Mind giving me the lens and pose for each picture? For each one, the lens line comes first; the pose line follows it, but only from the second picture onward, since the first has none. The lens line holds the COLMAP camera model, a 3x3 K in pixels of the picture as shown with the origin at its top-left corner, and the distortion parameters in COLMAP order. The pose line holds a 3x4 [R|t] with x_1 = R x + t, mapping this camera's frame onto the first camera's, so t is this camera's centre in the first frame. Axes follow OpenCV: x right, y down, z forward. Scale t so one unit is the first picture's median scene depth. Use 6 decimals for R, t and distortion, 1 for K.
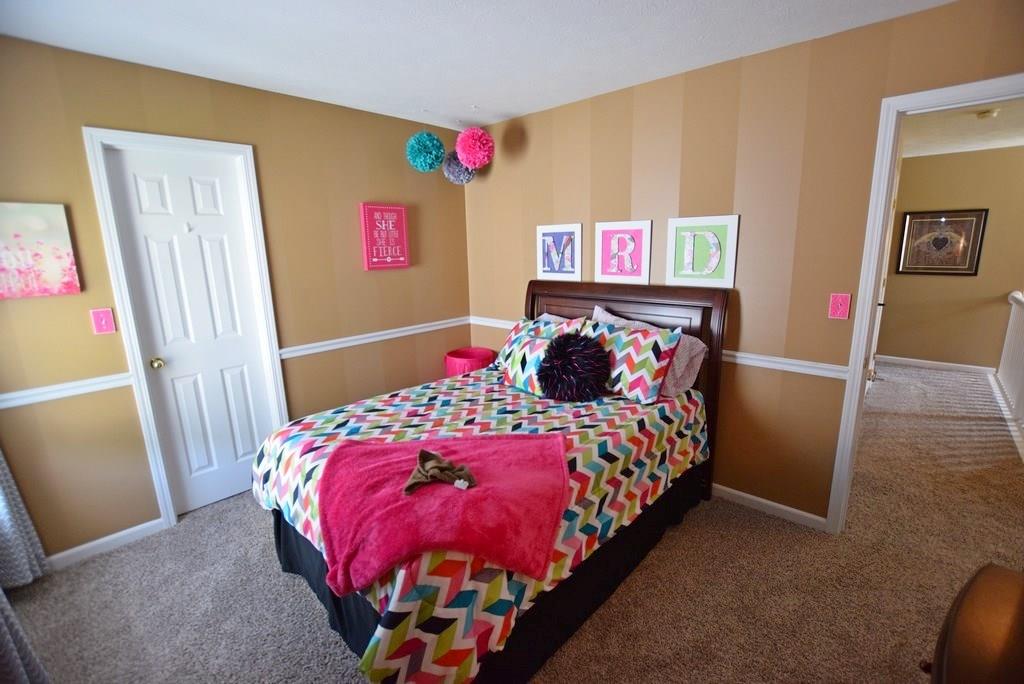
lens RADIAL K [[449.1, 0, 513.9], [0, 449.1, 342.3], [0, 0, 1]] dist [-0.029186, 0.001921]
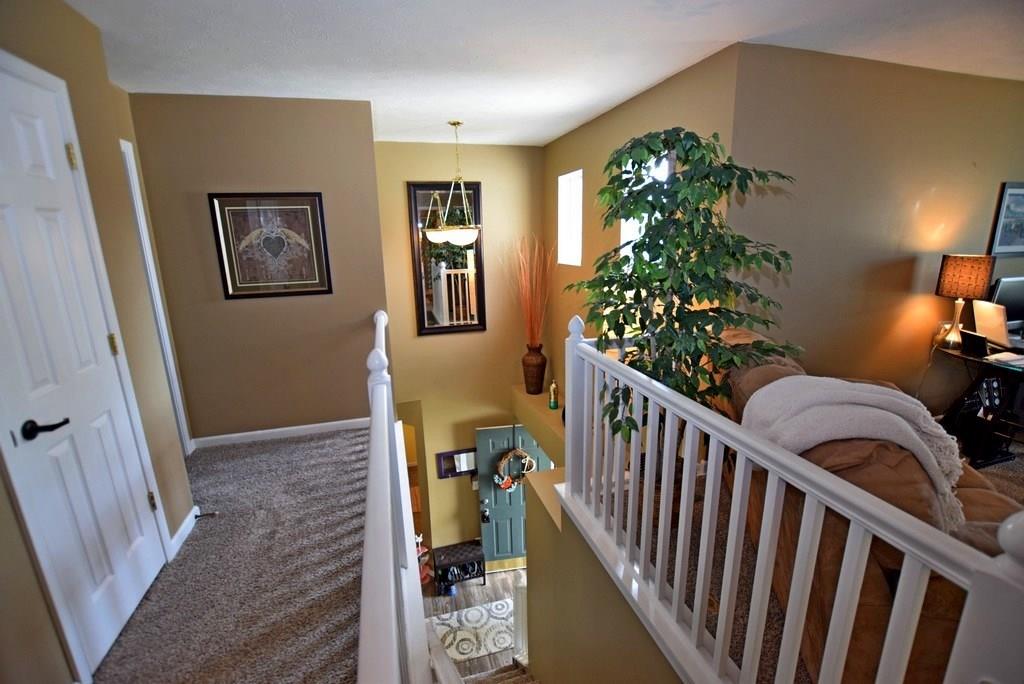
lens RADIAL K [[449.1, 0, 515.2], [0, 449.1, 342.8], [0, 0, 1]] dist [-0.029186, 0.001921]
pose [[0.510332, -0.187837, 0.839213, 0.607583], [0.189153, 0.976474, 0.103534, -0.095223], [-0.838917, 0.105903, 0.533856, 0.397758]]
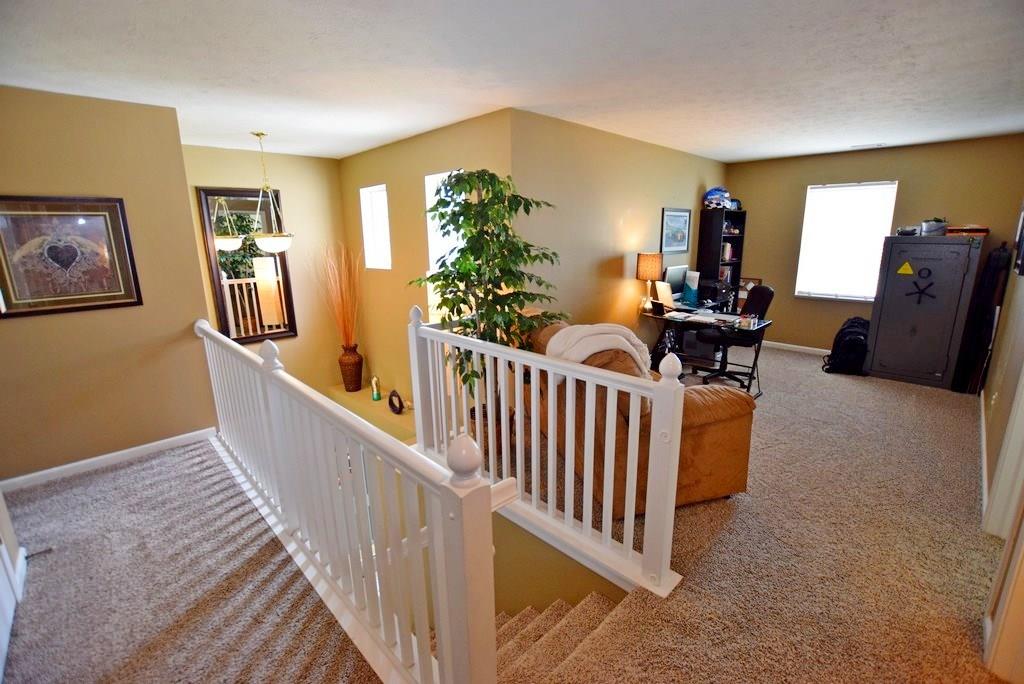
lens RADIAL K [[449.1, 0, 514.0], [0, 449.1, 342.4], [0, 0, 1]] dist [-0.029186, 0.001921]
pose [[0.047985, -0.207063, 0.977150, 0.446539], [0.225129, 0.955347, 0.191387, -0.100232], [-0.973147, 0.210801, 0.092459, 0.420968]]
